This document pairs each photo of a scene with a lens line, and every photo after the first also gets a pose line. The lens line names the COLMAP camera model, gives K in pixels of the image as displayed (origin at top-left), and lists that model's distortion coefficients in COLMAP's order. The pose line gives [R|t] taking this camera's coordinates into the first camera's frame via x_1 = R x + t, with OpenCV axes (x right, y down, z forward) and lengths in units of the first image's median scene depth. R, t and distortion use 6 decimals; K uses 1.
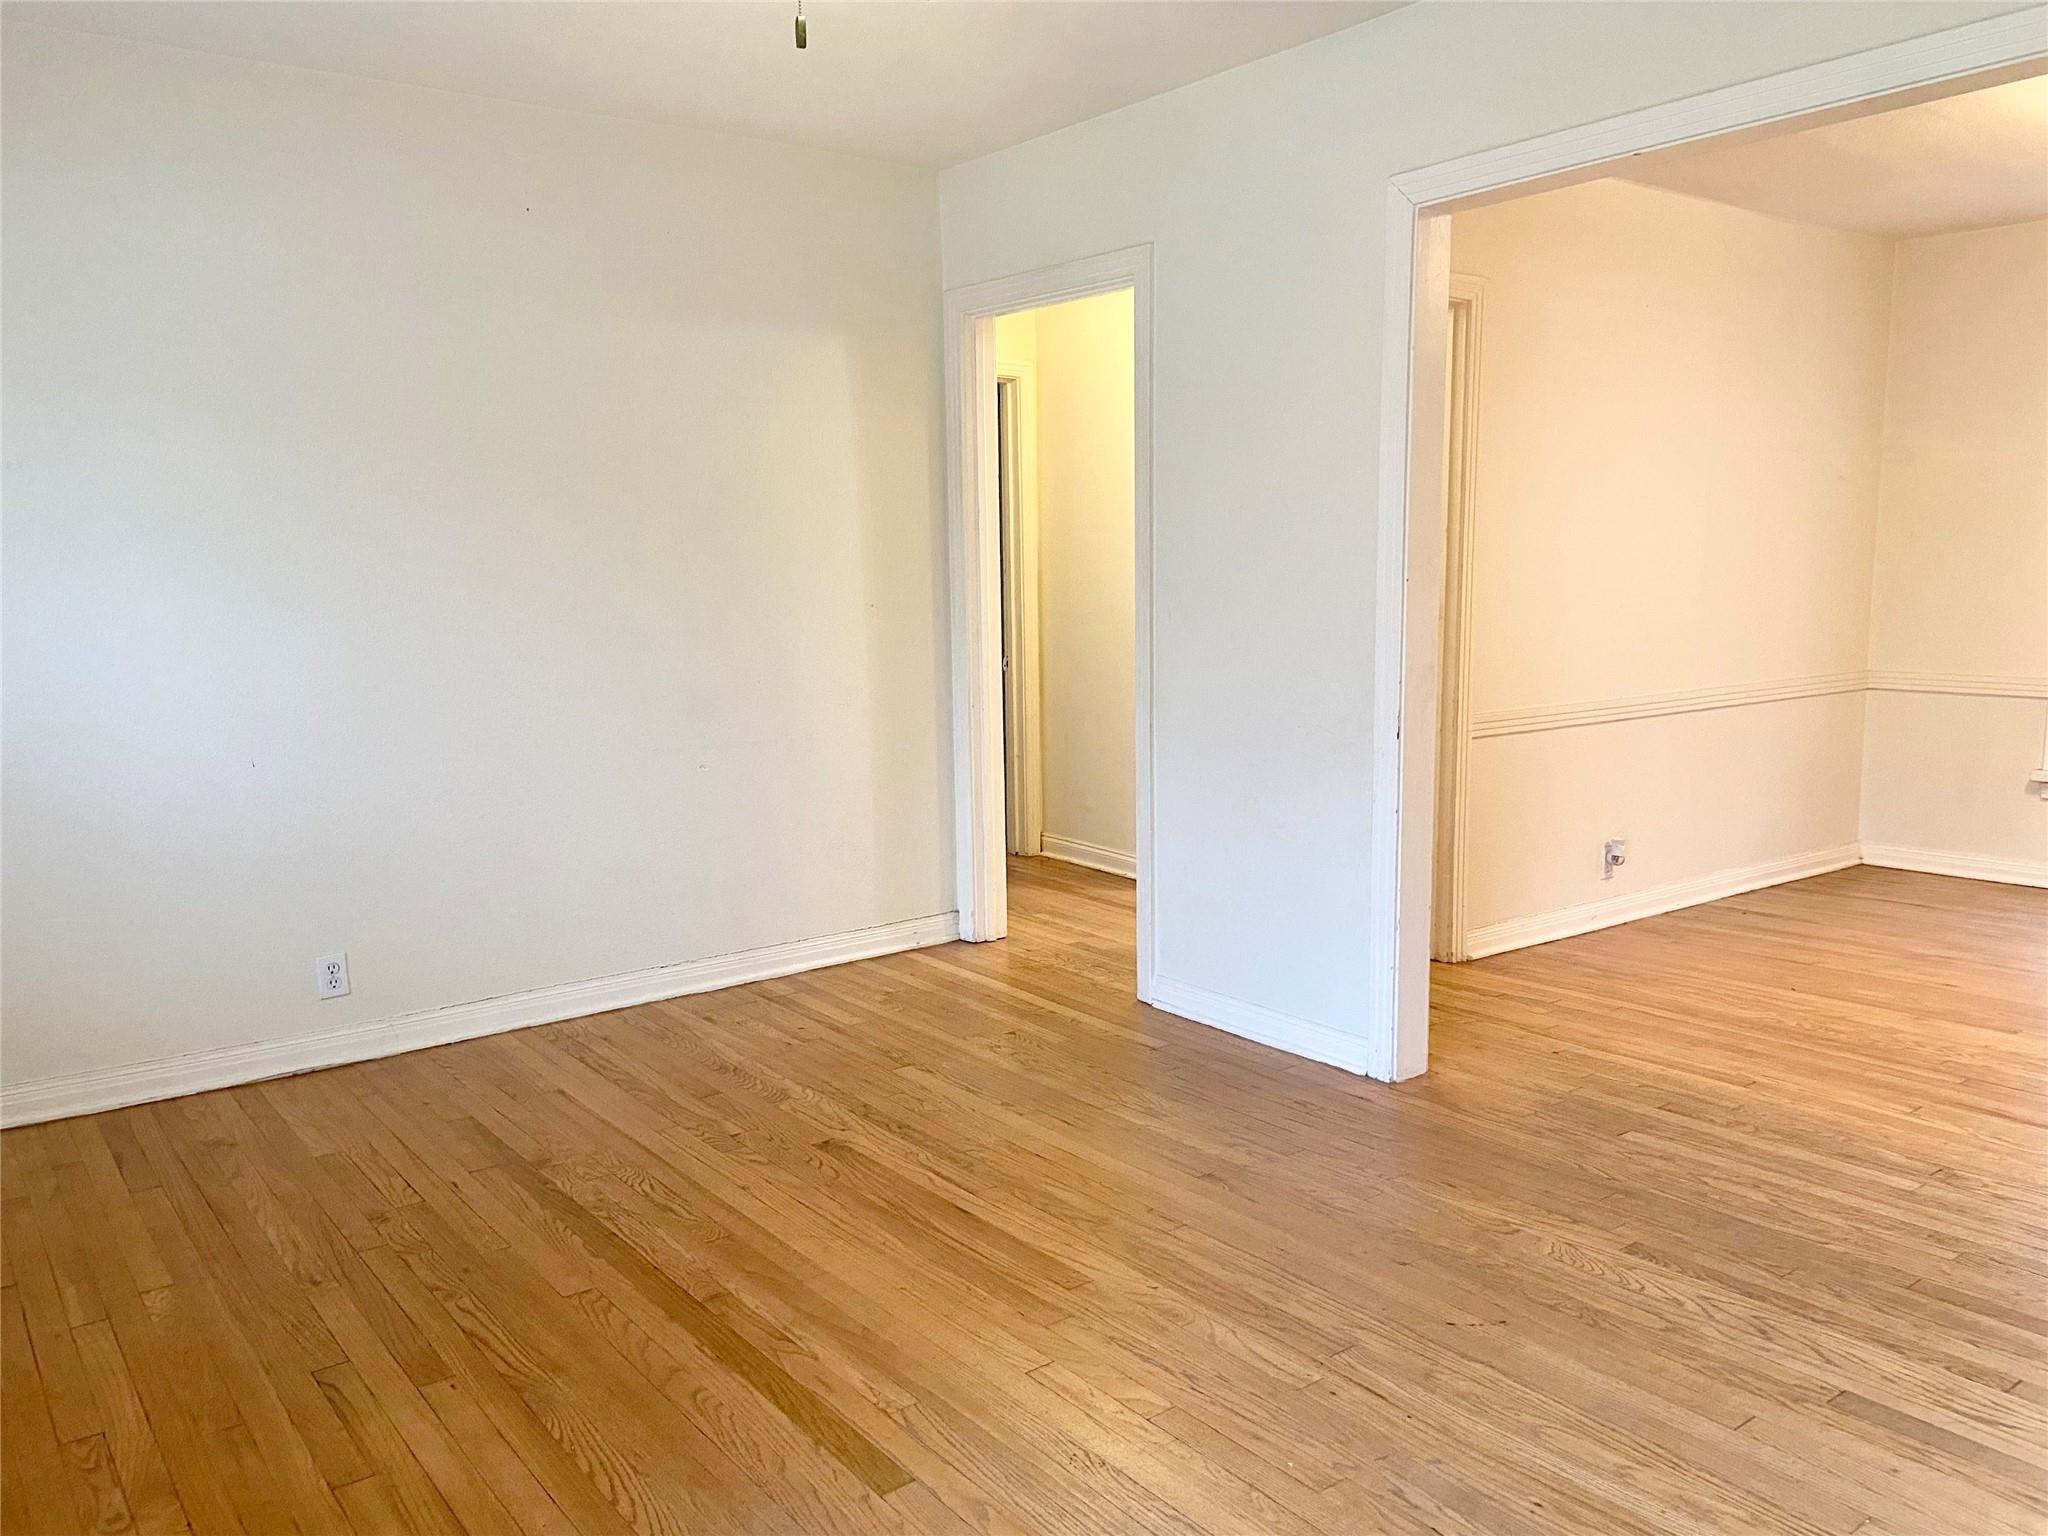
lens RADIAL K [[1551.0, 0, 1033.8], [0, 1551.0, 771.0], [0, 0, 1]] dist [0.111756, -0.148952]
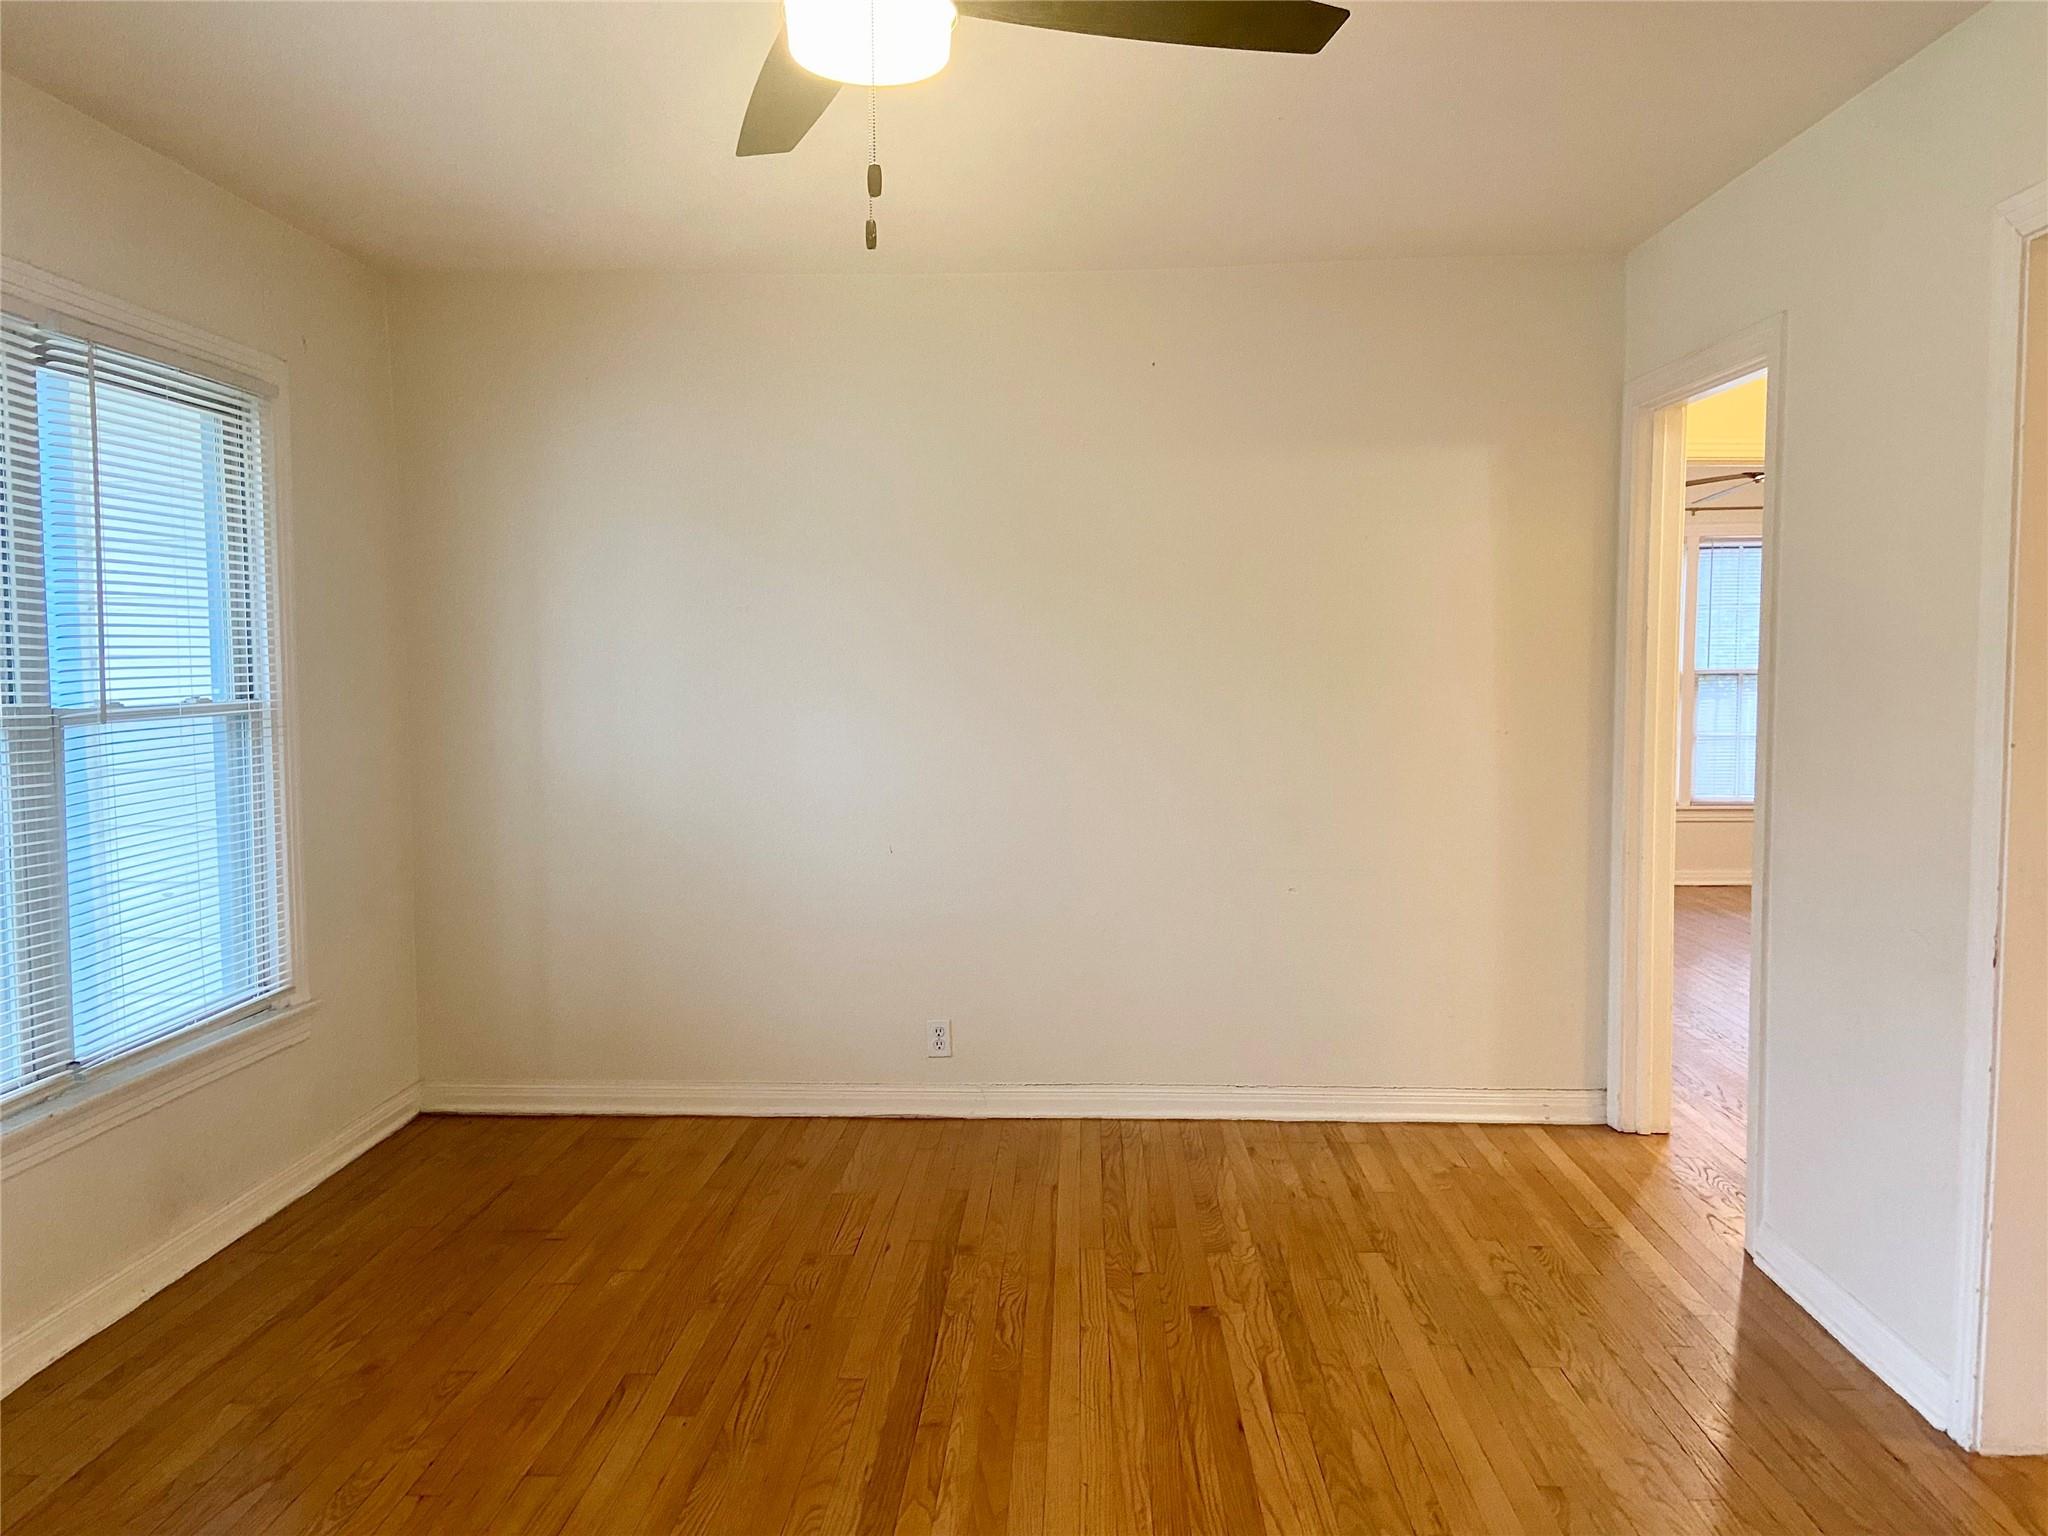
lens RADIAL K [[1549.9, 0, 1022.9], [0, 1549.9, 752.0], [0, 0, 1]] dist [0.111951, -0.139843]
pose [[0.766807, 0.053103, -0.639677, 0.346847], [-0.094100, 0.995105, -0.030192, -0.053825], [0.634942, 0.083345, 0.768051, 0.161799]]
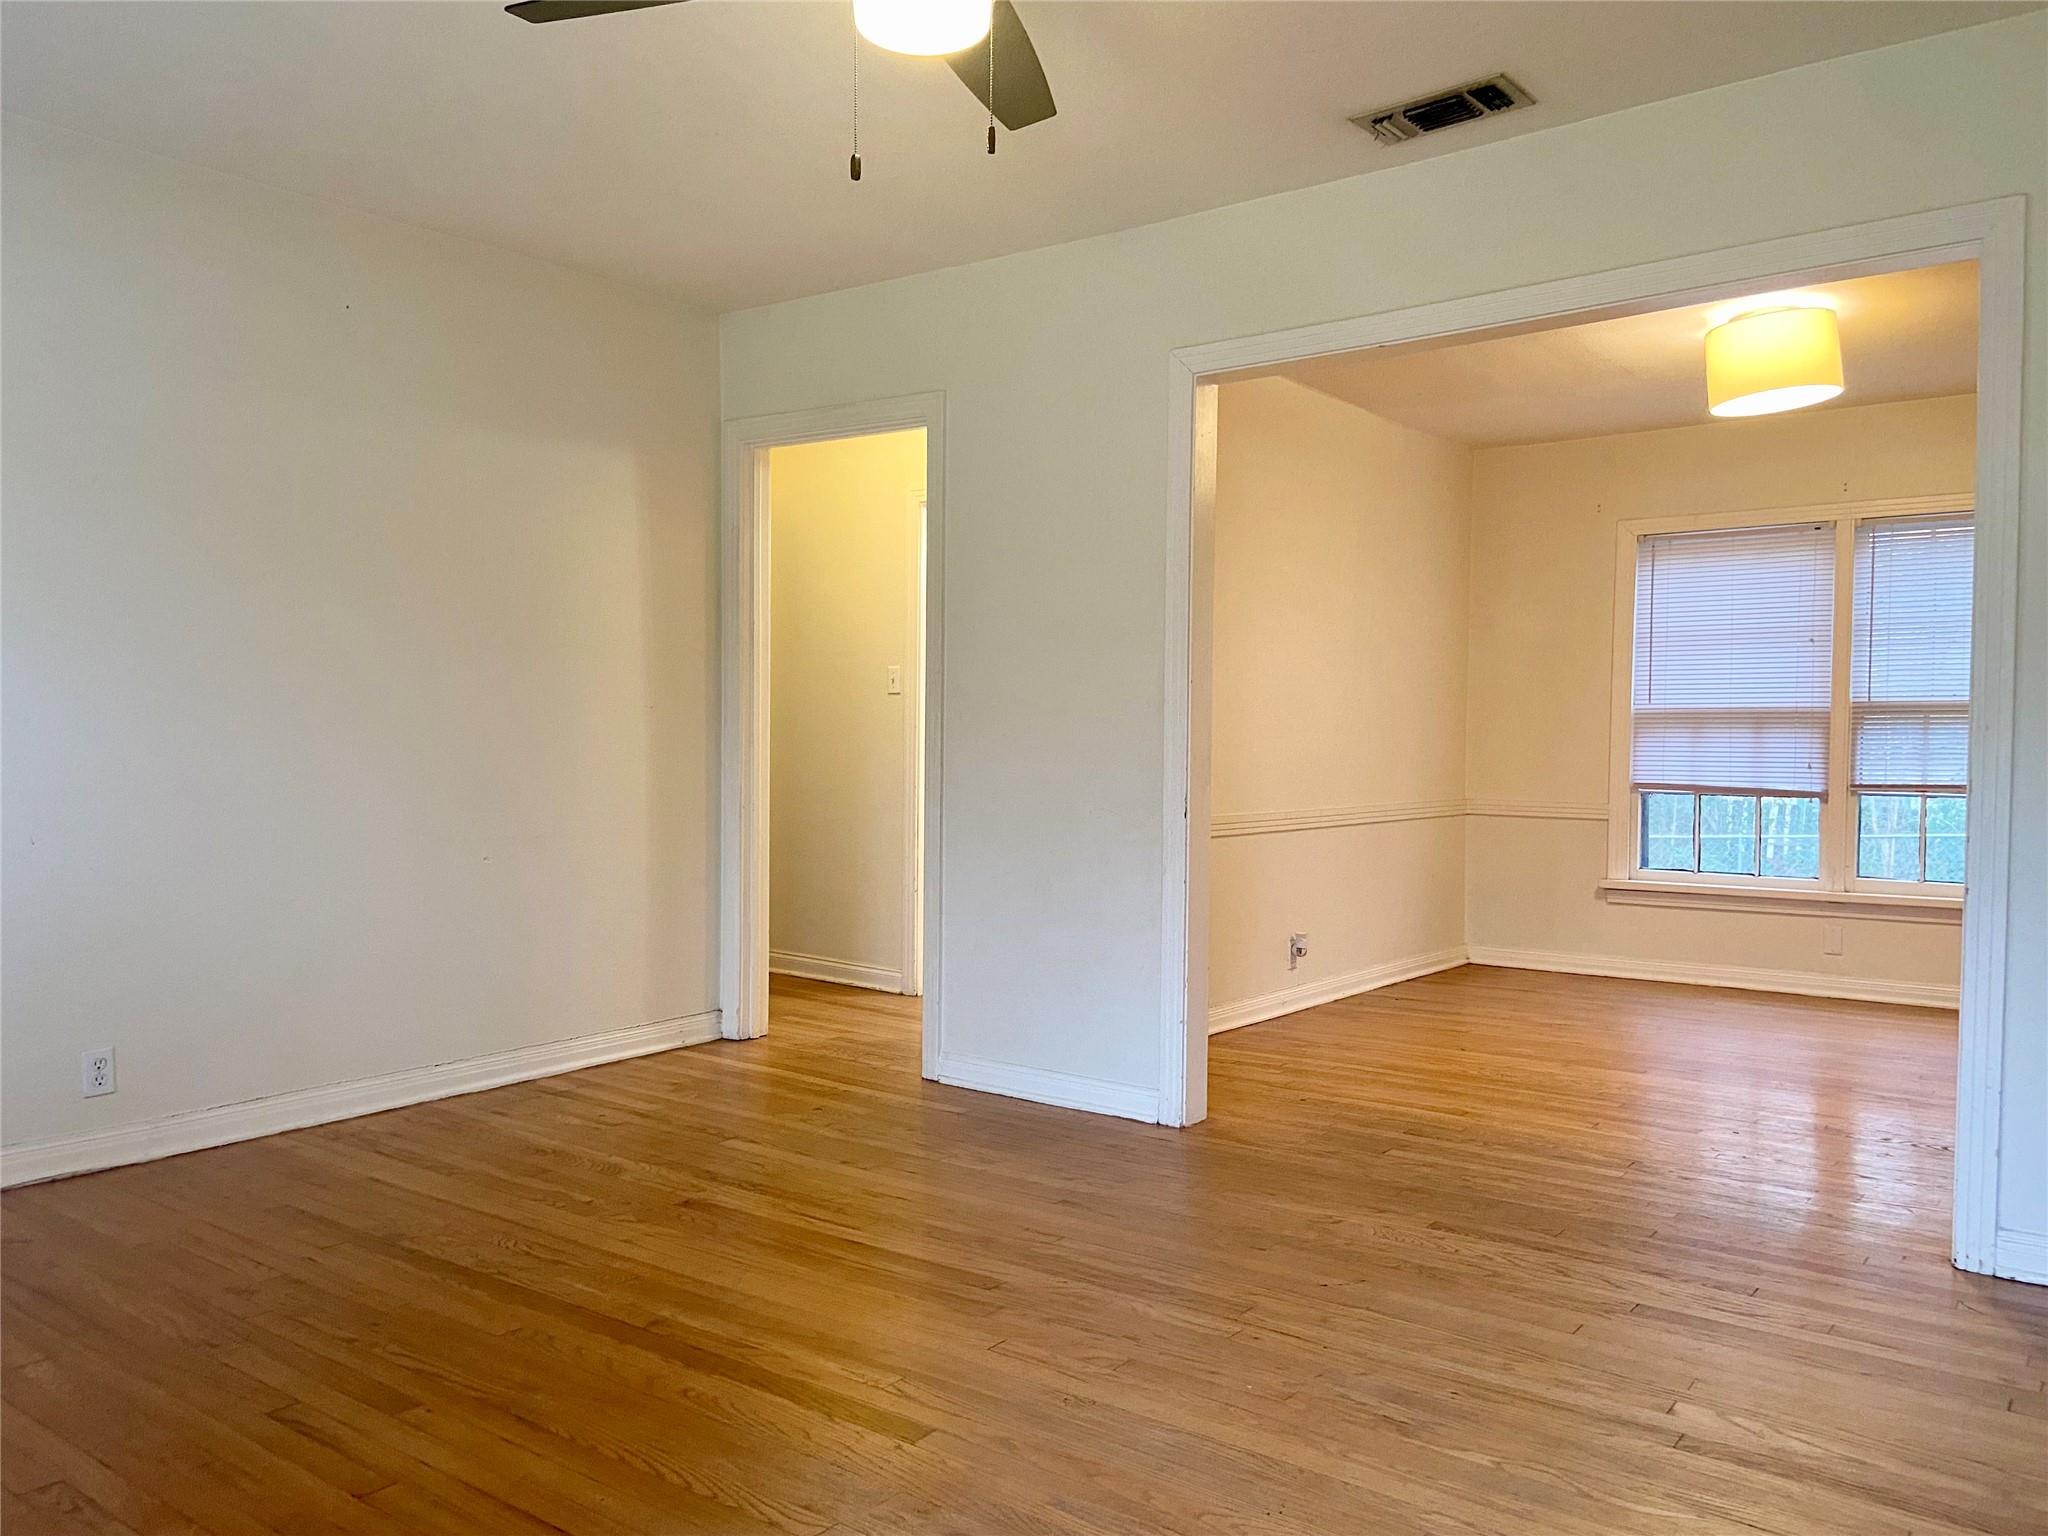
lens RADIAL K [[1549.9, 0, 1022.9], [0, 1549.9, 752.0], [0, 0, 1]] dist [0.111951, -0.139843]
pose [[0.963284, 0.020612, 0.267693, -0.188269], [0.012413, 0.992563, -0.121094, 0.067970], [-0.268198, 0.119970, 0.955865, -0.069466]]
